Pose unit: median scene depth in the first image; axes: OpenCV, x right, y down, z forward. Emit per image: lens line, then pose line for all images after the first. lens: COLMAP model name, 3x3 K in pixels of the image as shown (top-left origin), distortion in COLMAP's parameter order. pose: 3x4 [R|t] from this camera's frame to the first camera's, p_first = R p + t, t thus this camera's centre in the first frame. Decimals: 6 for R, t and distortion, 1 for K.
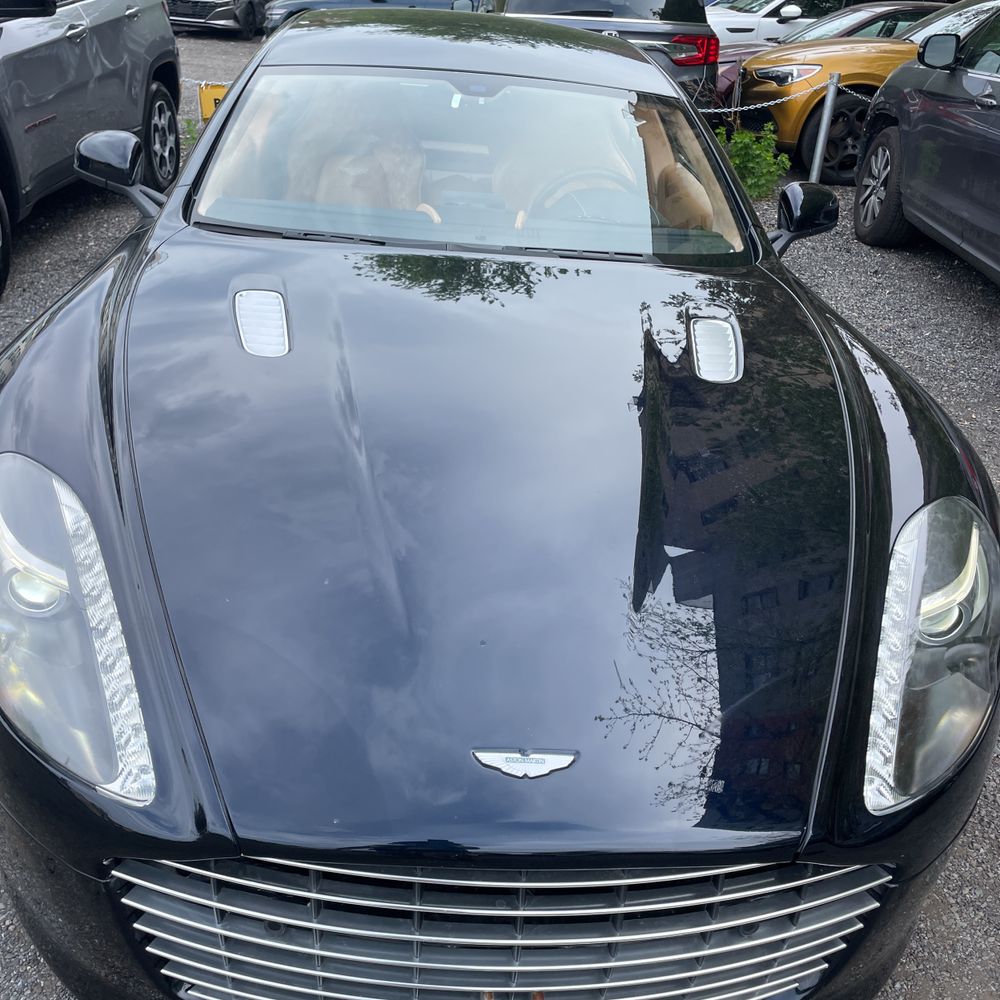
lens RADIAL K [[1003.7, 0, 494.6], [0, 1003.7, 500.3], [0, 0, 1]] dist [0.067819, -0.095733]
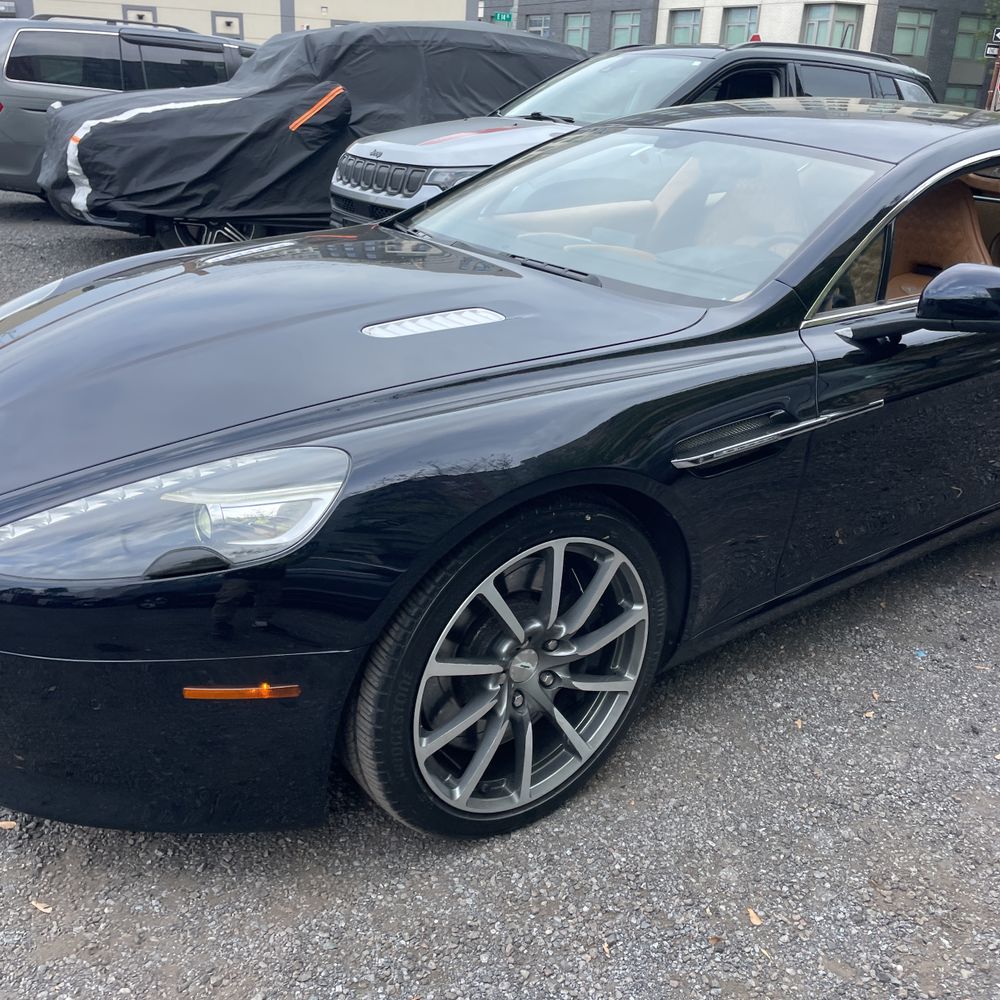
lens RADIAL K [[980.2, 0, 500.0], [0, 980.2, 500.0], [0, 0, 1]] dist [0.090118, -0.109749]
pose [[0.561621, 0.275381, -0.780223, 0.740886], [-0.395340, 0.917693, 0.039327, -0.033023], [0.726835, 0.286366, 0.624264, 0.311781]]
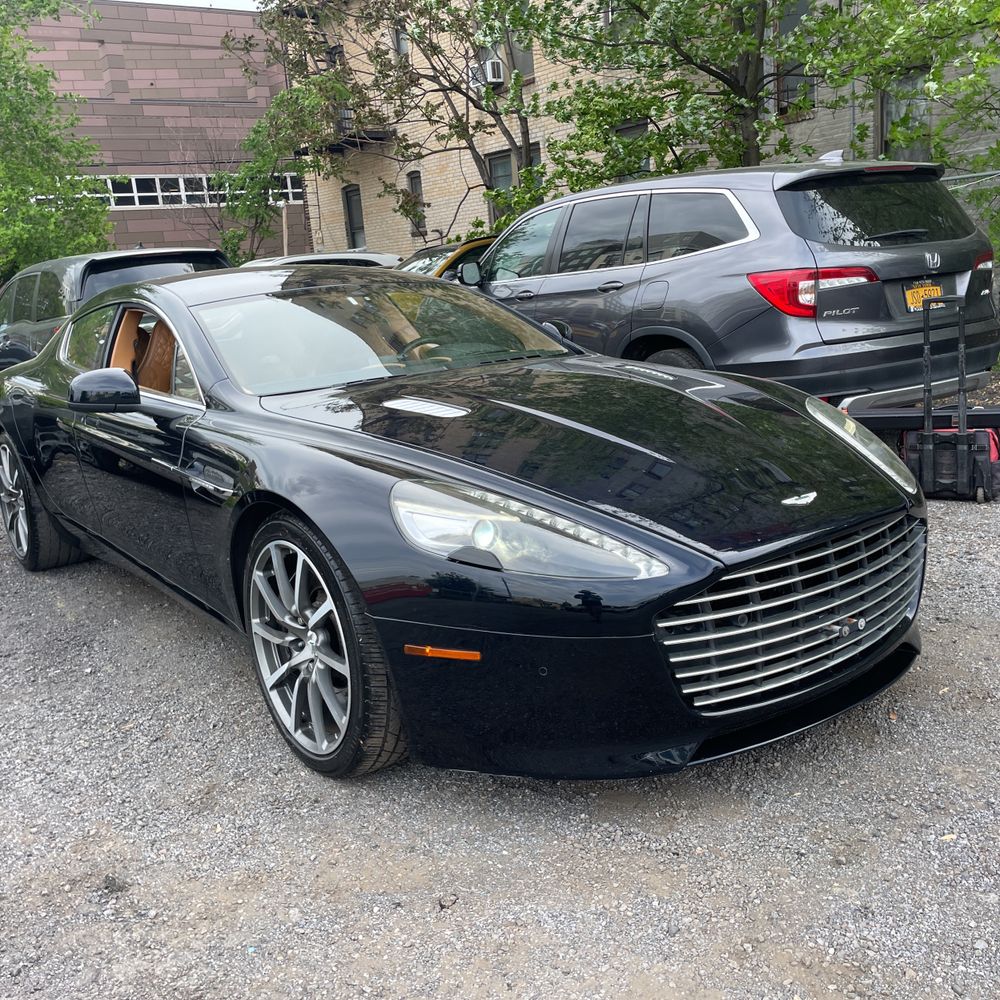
lens RADIAL K [[979.9, 0, 500.9], [0, 979.9, 486.7], [0, 0, 1]] dist [0.088150, -0.108791]
pose [[0.826431, -0.246309, 0.506304, -0.579950], [0.373615, 0.912635, -0.165862, 0.139105], [-0.421217, 0.326236, 0.846254, -0.154643]]
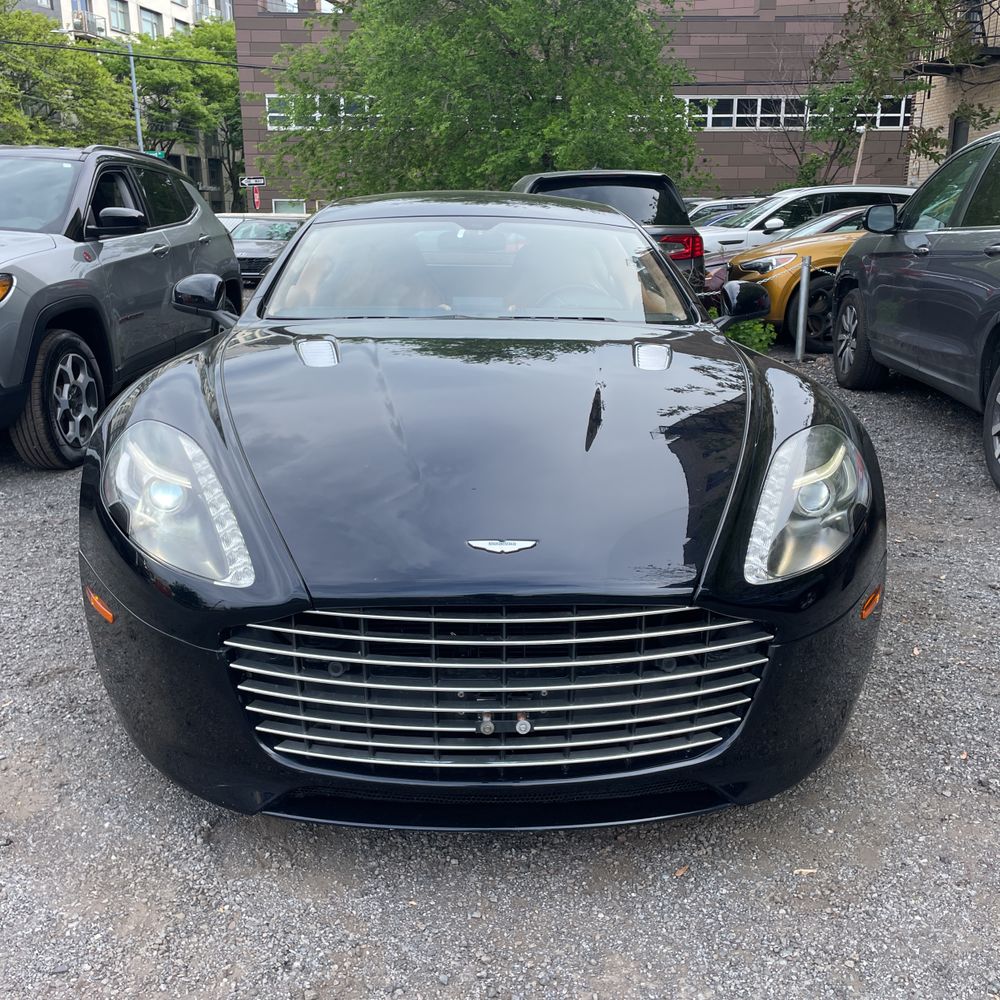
lens RADIAL K [[1000.2, 0, 502.4], [0, 1000.2, 497.7], [0, 0, 1]] dist [0.065897, -0.101446]
pose [[0.997680, -0.060560, -0.031090, 0.033204], [0.052345, 0.974454, -0.218404, 0.210910], [0.043522, 0.216270, 0.975363, -0.183442]]
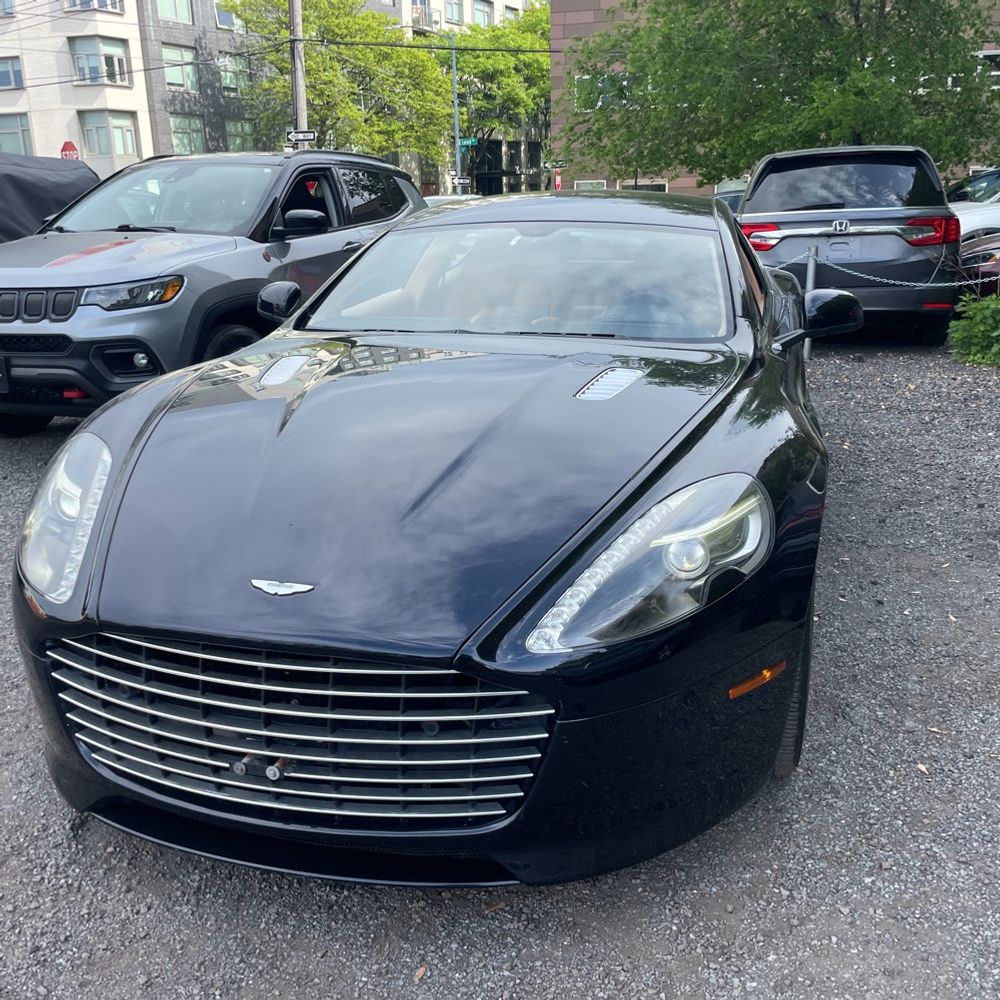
lens RADIAL K [[995.6, 0, 488.1], [0, 995.6, 509.5], [0, 0, 1]] dist [0.064530, -0.080170]
pose [[0.943221, 0.010484, -0.331999, 0.327172], [-0.075557, 0.980072, -0.183711, 0.161840], [0.323457, 0.198365, 0.925217, -0.108755]]
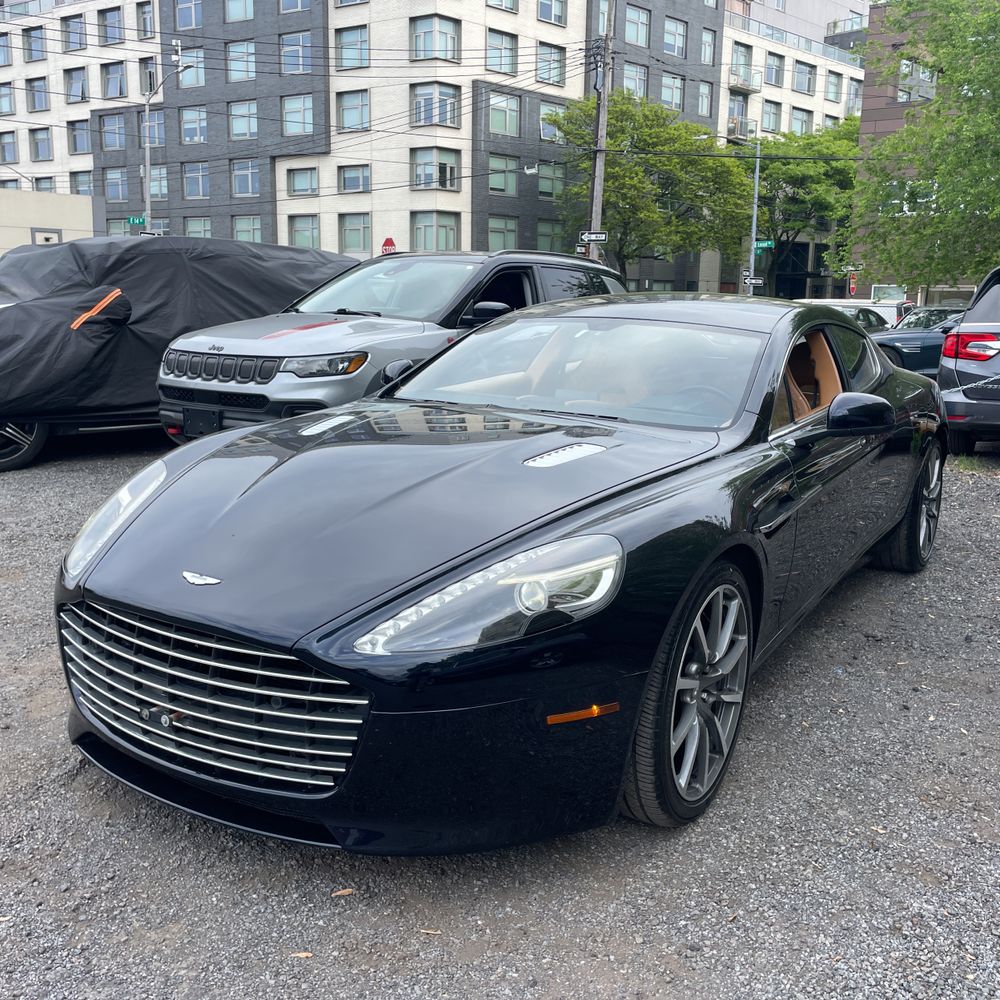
lens RADIAL K [[980.2, 0, 500.0], [0, 980.2, 500.0], [0, 0, 1]] dist [0.090118, -0.109749]
pose [[0.819271, 0.062613, -0.569977, 0.633053], [-0.235210, 0.943239, -0.234469, 0.173717], [0.522944, 0.326158, 0.787496, -0.086906]]
